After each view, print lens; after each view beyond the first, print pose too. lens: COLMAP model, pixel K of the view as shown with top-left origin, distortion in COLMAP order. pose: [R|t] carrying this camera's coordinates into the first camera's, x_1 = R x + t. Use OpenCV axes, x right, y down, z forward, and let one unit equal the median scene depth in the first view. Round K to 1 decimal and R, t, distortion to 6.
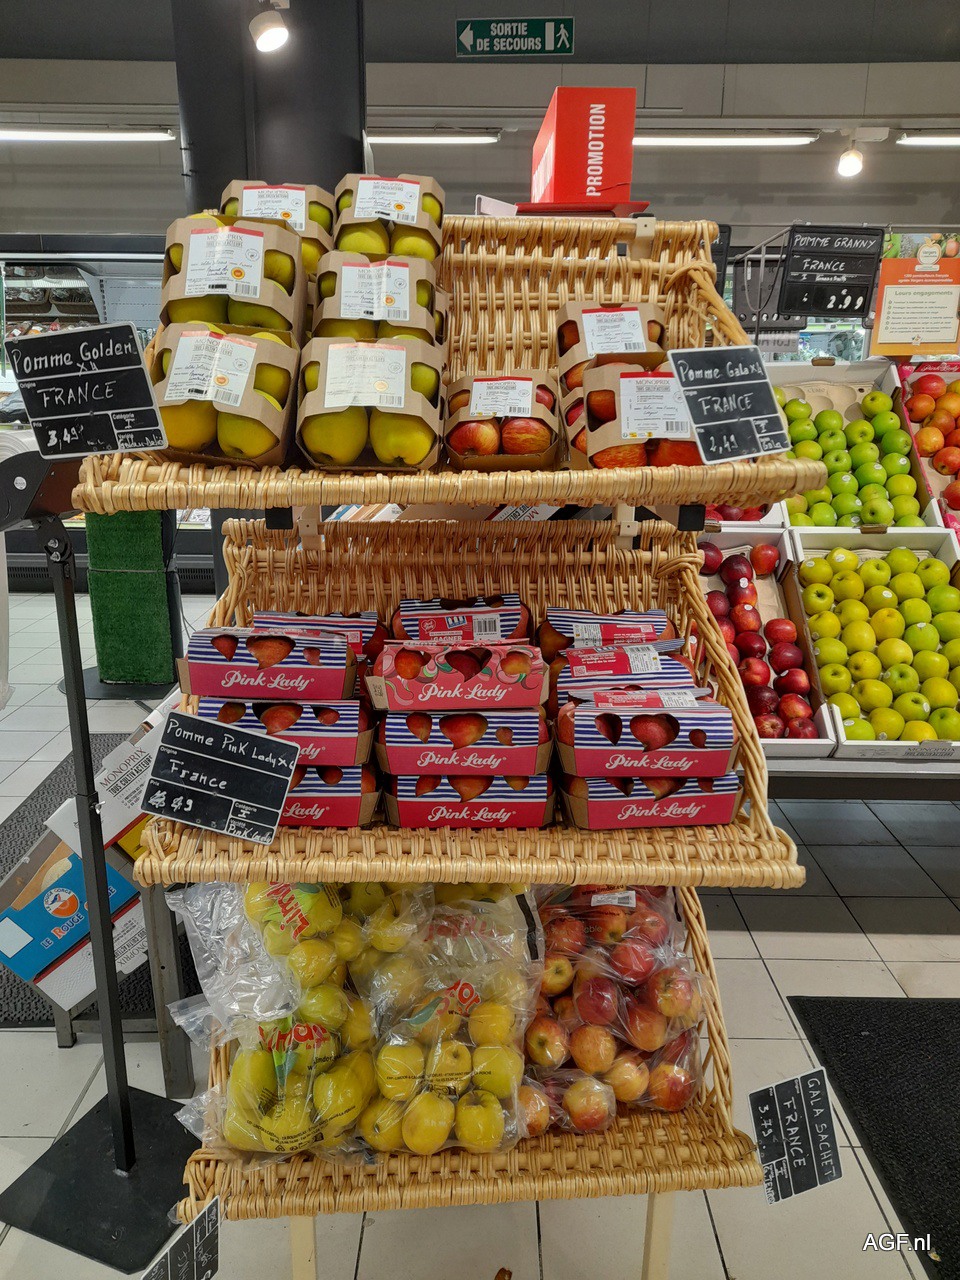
lens RADIAL K [[939.6, 0, 480.8], [0, 939.6, 645.5], [0, 0, 1]] dist [0.042100, -0.035055]
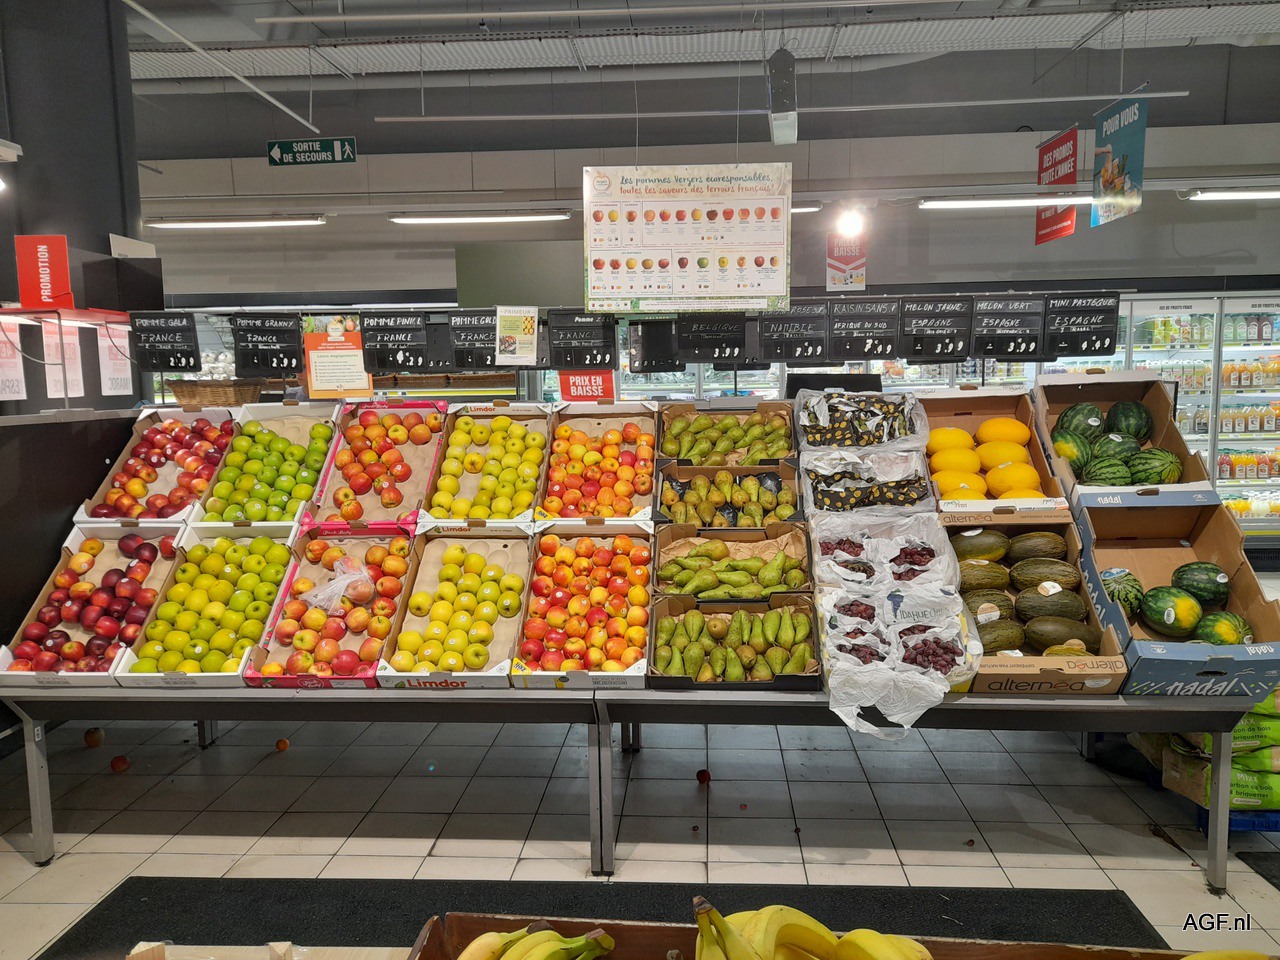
lens RADIAL K [[939.6, 0, 642.5], [0, 939.6, 488.2], [0, 0, 1]] dist [0.042100, -0.035055]
pose [[0.997425, -0.010042, -0.071016, 0.578347], [-0.001662, 0.986649, -0.162854, 0.026443], [0.071703, 0.162553, 0.984091, -0.173036]]
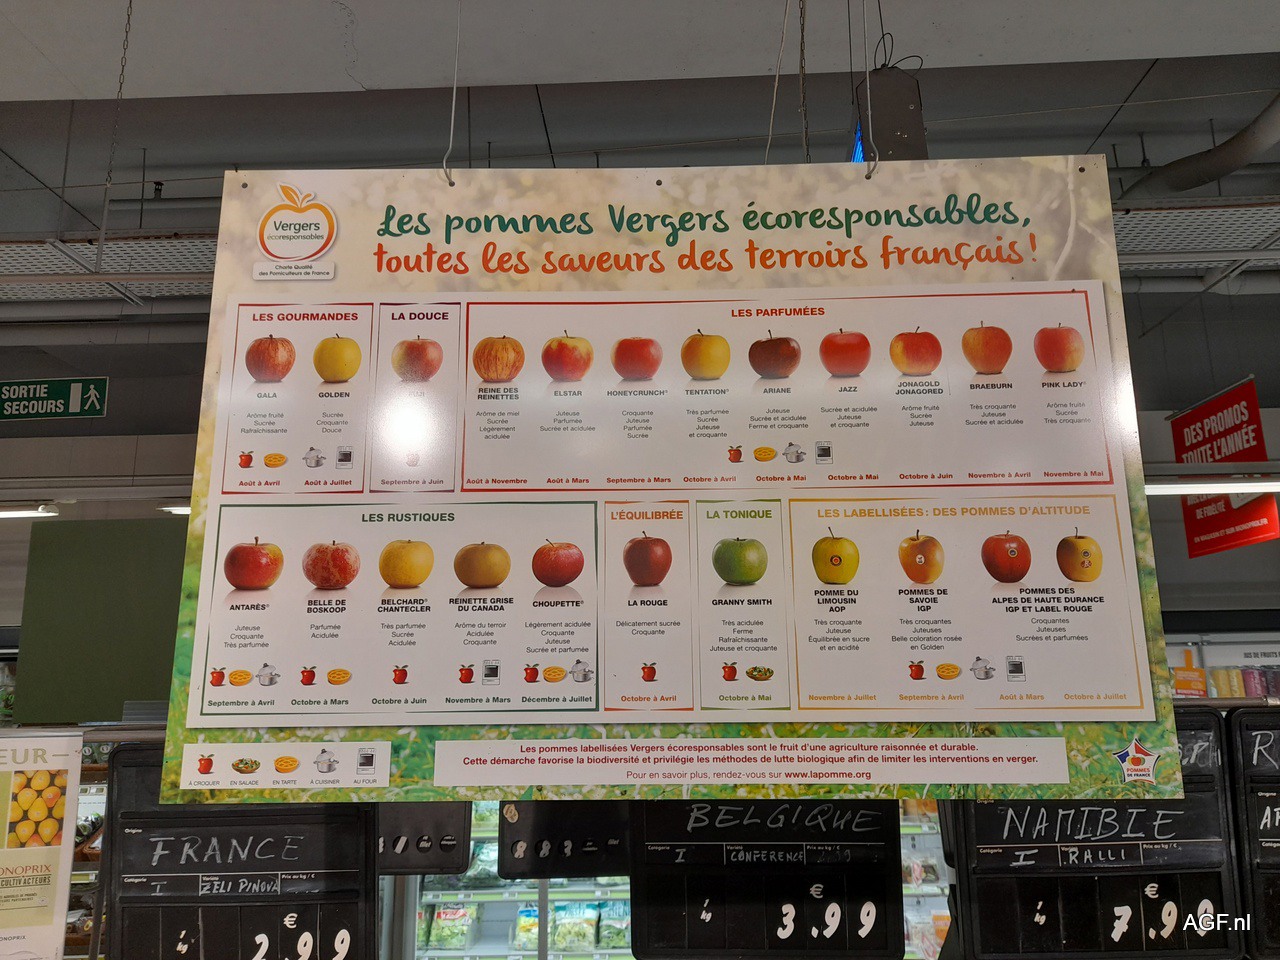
lens RADIAL K [[939.6, 0, 639.5], [0, 939.6, 487.3], [0, 0, 1]] dist [0.042100, -0.035055]
pose [[0.999151, -0.025838, -0.032095, 0.563804], [0.007323, 0.877899, -0.478790, -0.196515], [0.040547, 0.478149, 0.877342, 0.365340]]
